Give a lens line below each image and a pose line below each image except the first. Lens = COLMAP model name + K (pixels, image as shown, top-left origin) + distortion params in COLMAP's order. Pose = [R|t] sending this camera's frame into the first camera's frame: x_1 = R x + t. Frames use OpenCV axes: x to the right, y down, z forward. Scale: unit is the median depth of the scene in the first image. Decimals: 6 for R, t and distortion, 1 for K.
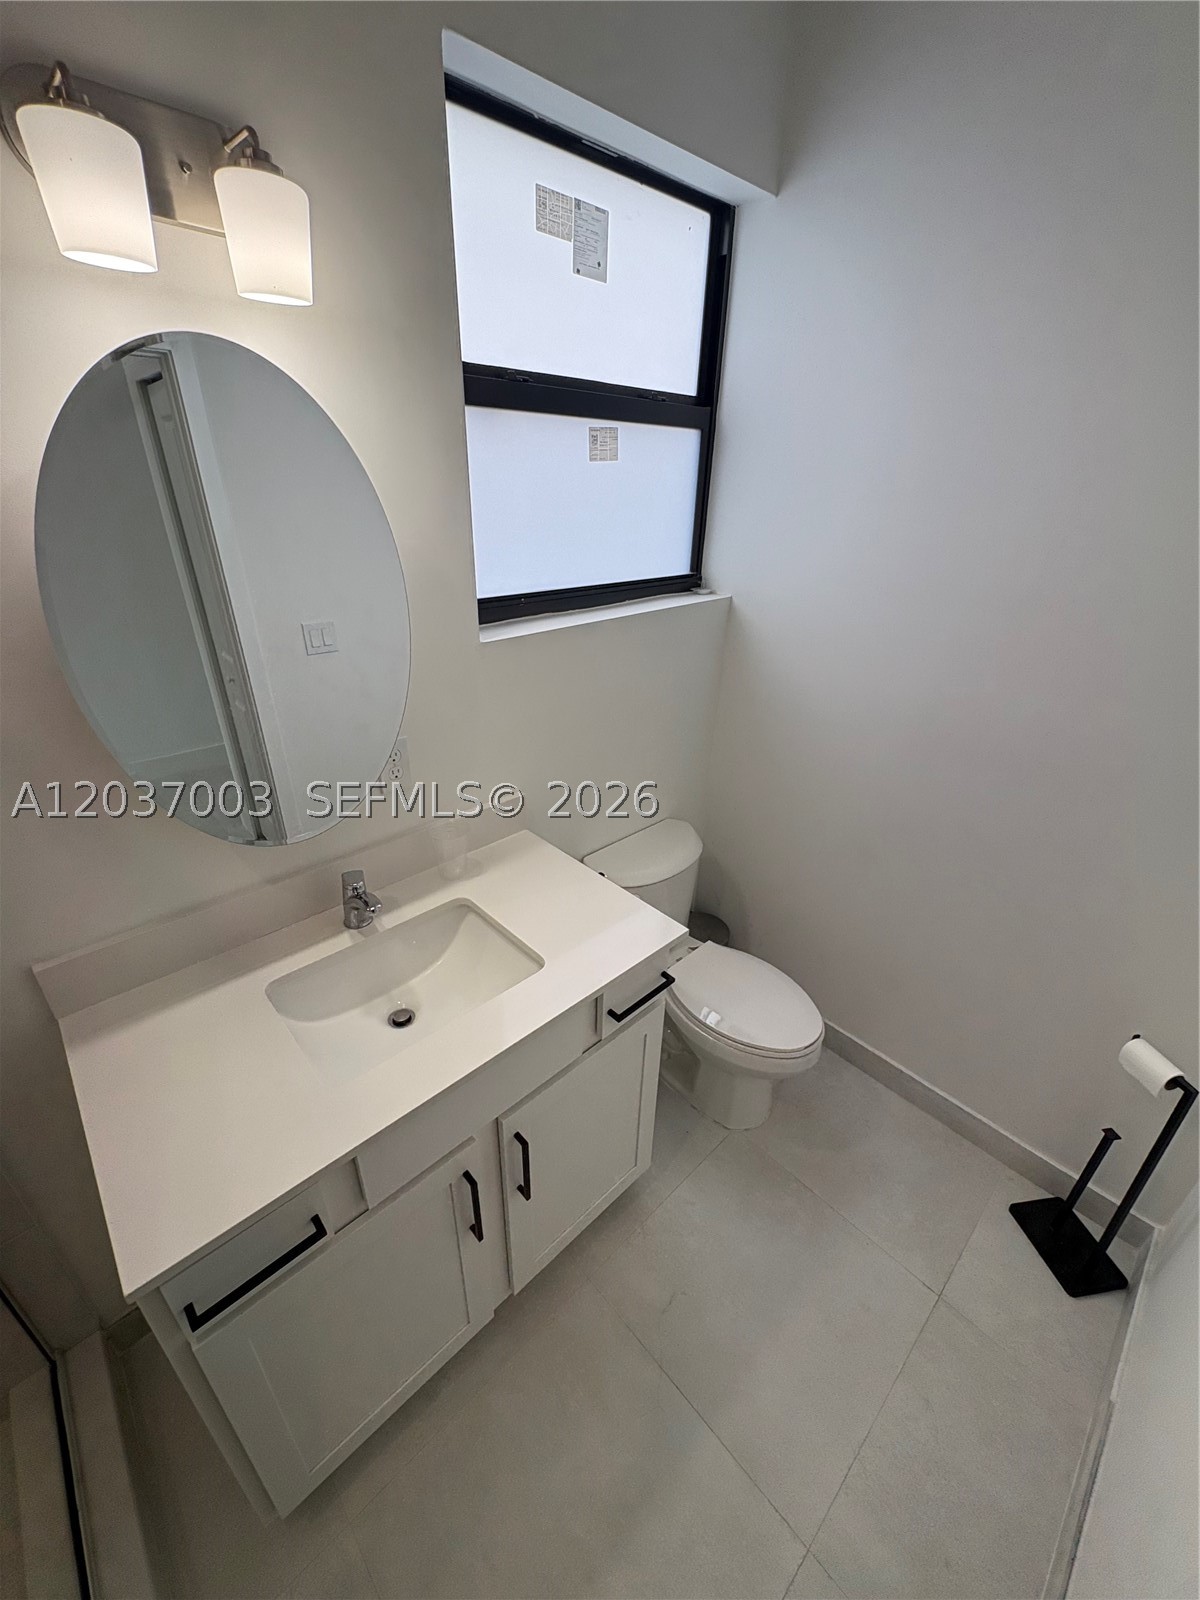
lens RADIAL K [[637.7, 0, 599.5], [0, 637.7, 800.3], [0, 0, 1]] dist [-0.000042, -0.000001]
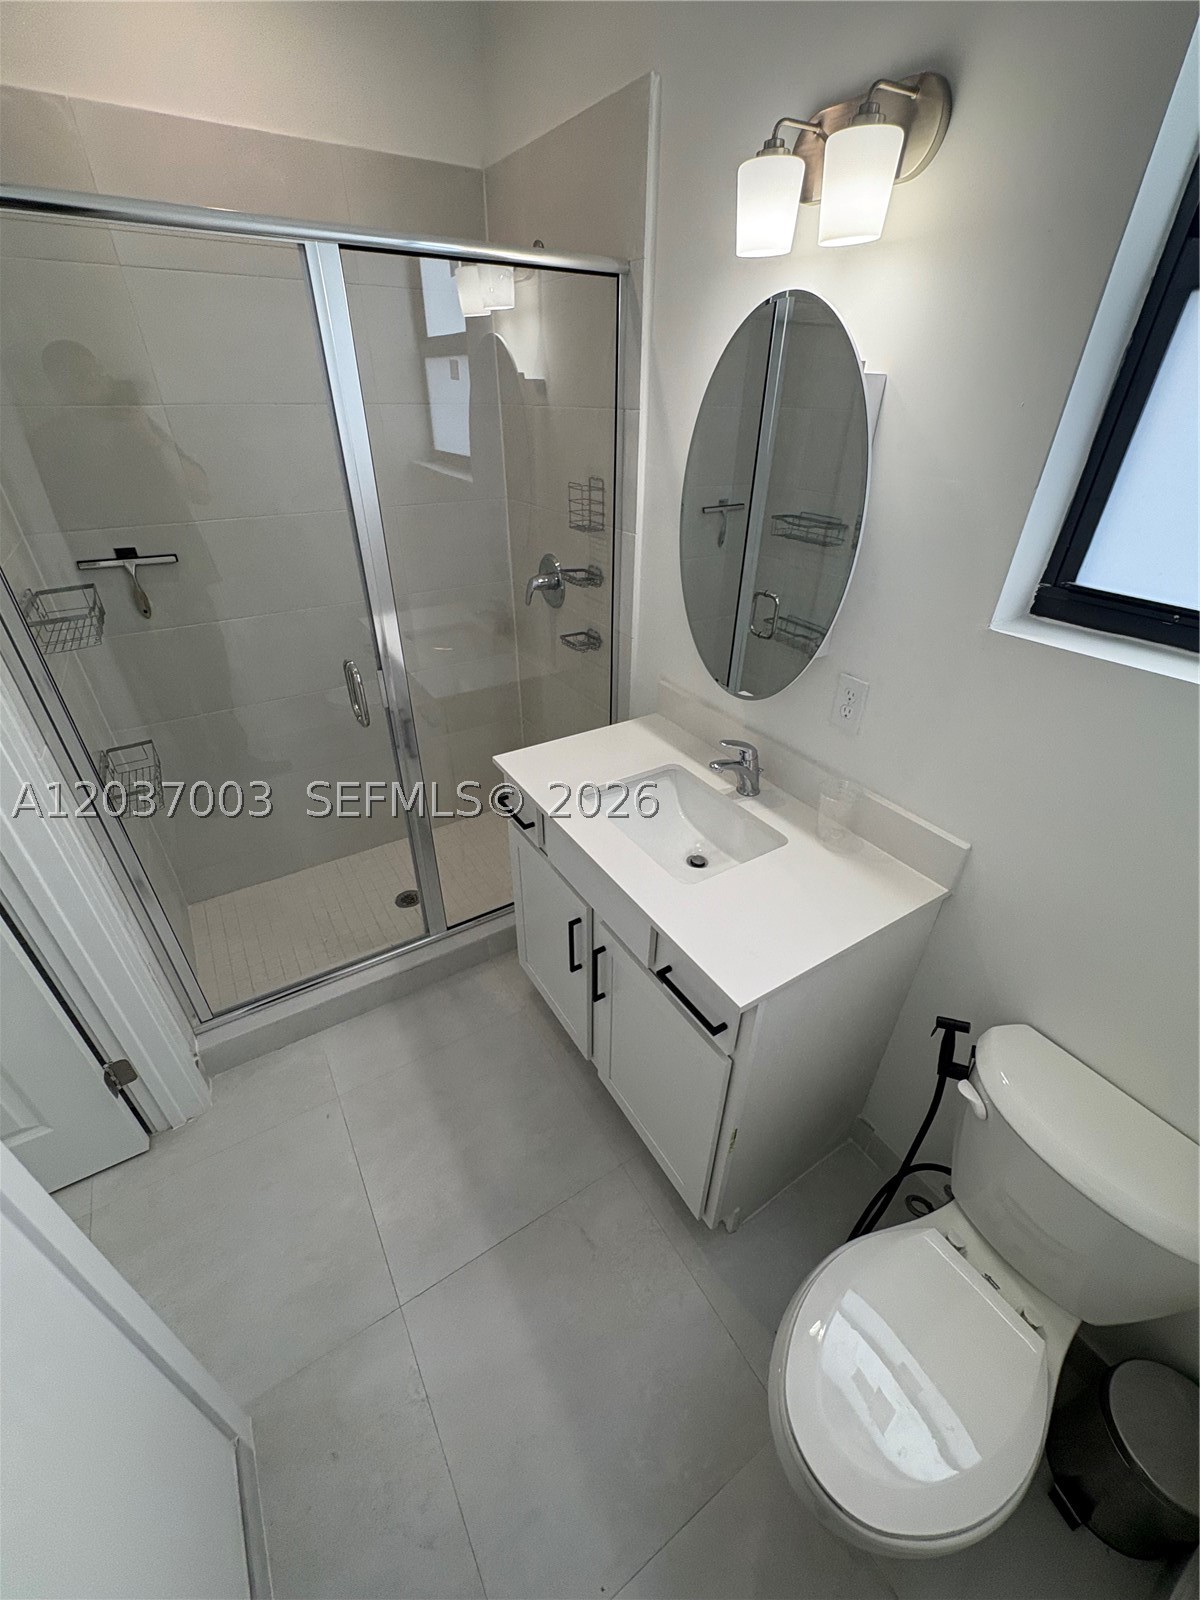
lens RADIAL K [[637.7, 0, 599.5], [0, 637.7, 800.3], [0, 0, 1]] dist [-0.000042, -0.000001]
pose [[-0.193779, 0.505603, -0.840723, 0.704706], [-0.458141, 0.711144, 0.533273, -0.314890], [0.867500, 0.488507, 0.093833, 0.660060]]
